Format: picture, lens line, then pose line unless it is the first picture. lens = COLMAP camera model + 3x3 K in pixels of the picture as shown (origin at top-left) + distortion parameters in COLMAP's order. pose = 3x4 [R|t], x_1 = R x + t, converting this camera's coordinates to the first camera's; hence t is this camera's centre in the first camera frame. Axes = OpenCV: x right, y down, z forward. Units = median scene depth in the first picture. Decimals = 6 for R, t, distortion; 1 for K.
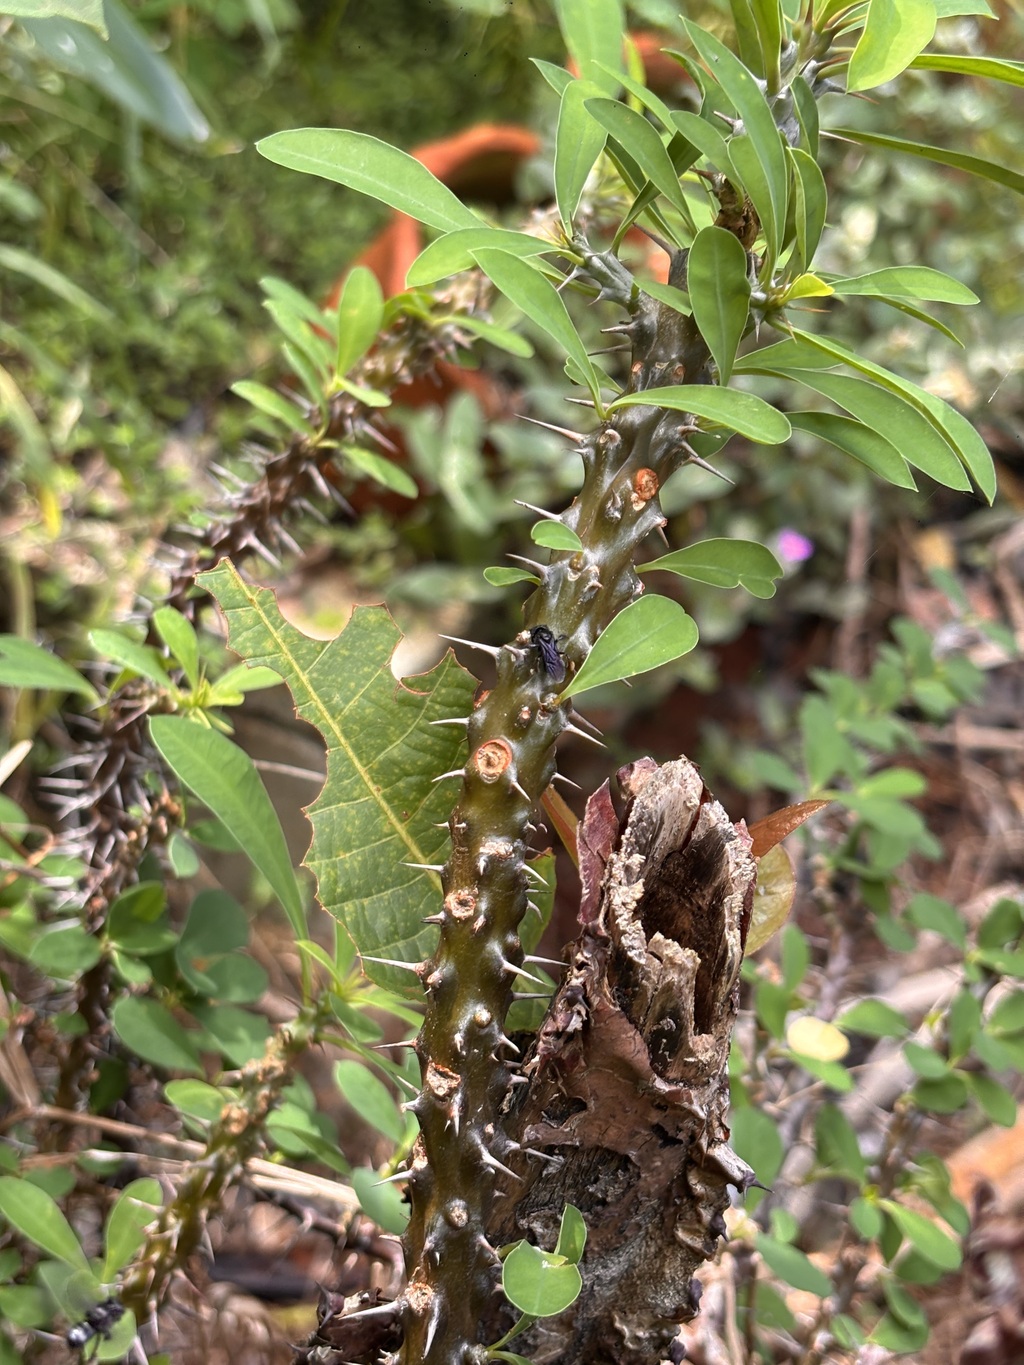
lens RADIAL K [[2067.4, 0, 522.6], [0, 2067.4, 679.8], [0, 0, 1]] dist [0.303709, -1.298197]
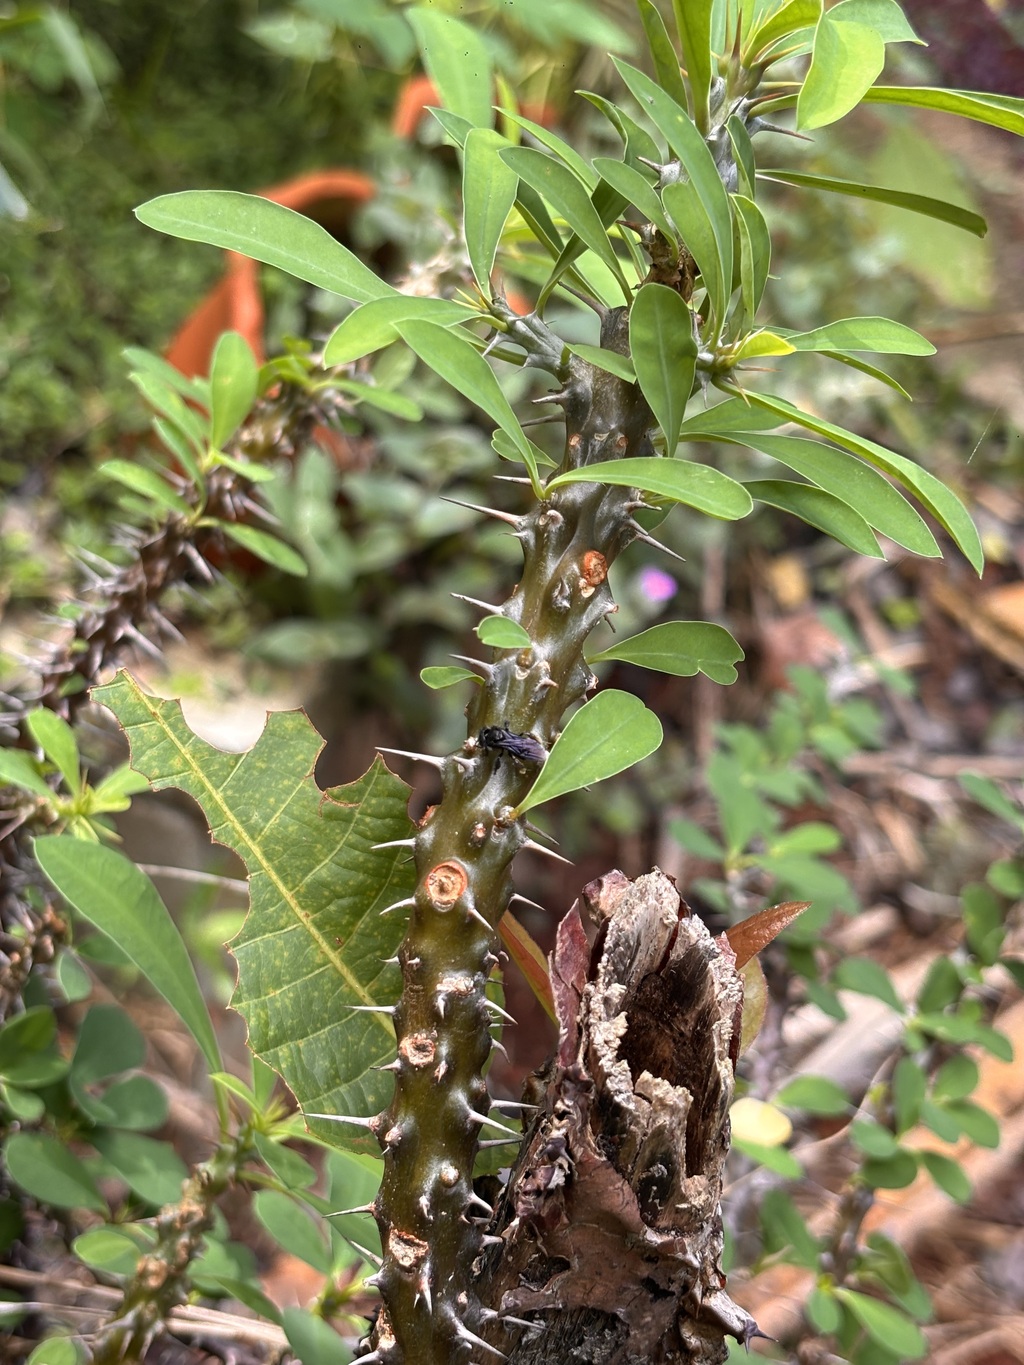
lens RADIAL K [[2060.7, 0, 512.8], [0, 2060.7, 688.6], [0, 0, 1]] dist [0.289982, -1.223684]
pose [[0.995935, -0.055554, 0.070899, -0.041167], [0.056440, 0.998350, -0.010544, -0.032711], [-0.070196, 0.014502, 0.997428, 0.098414]]
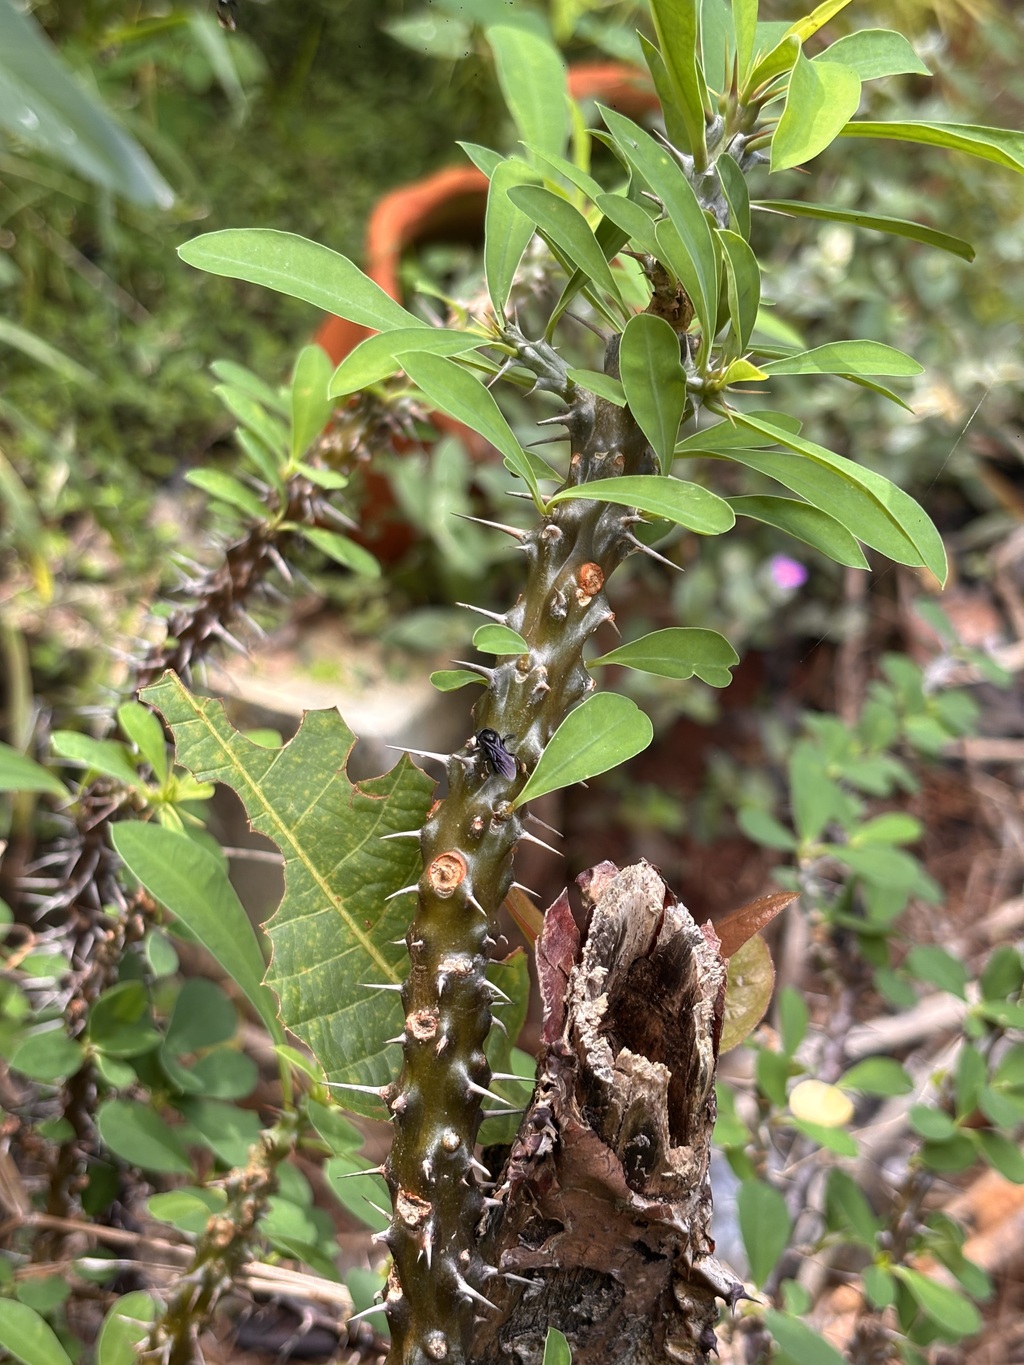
lens RADIAL K [[2064.8, 0, 512.0], [0, 2064.8, 682.5], [0, 0, 1]] dist [0.306922, -1.326655]
pose [[0.998471, -0.054127, -0.011185, 0.029478], [0.054021, 0.998494, -0.009592, -0.036865], [0.011687, 0.008973, 0.999891, 0.029069]]
